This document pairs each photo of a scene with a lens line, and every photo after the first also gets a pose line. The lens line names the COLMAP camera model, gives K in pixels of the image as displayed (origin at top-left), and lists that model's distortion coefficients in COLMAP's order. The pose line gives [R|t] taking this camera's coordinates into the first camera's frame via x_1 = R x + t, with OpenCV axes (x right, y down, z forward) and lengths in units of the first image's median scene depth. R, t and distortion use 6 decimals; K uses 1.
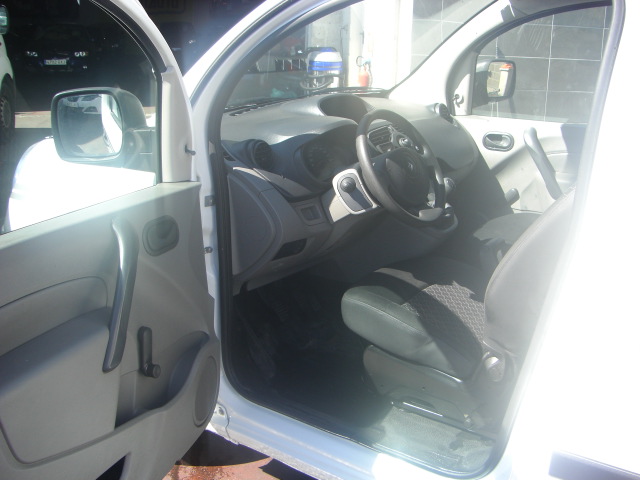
lens RADIAL K [[713.0, 0, 320.0], [0, 713.0, 240.0], [0, 0, 1]] dist [-0.161493, 0.049350]
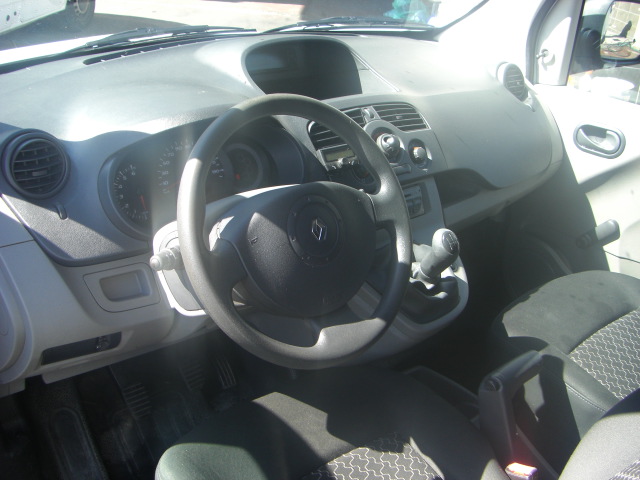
lens RADIAL K [[713.0, 0, 320.0], [0, 713.0, 240.0], [0, 0, 1]] dist [-0.161493, 0.049350]
pose [[0.970612, 0.154166, -0.184785, 0.147402], [-0.127861, 0.980877, 0.146738, -0.113224], [0.203873, -0.118799, 0.971763, 0.379809]]
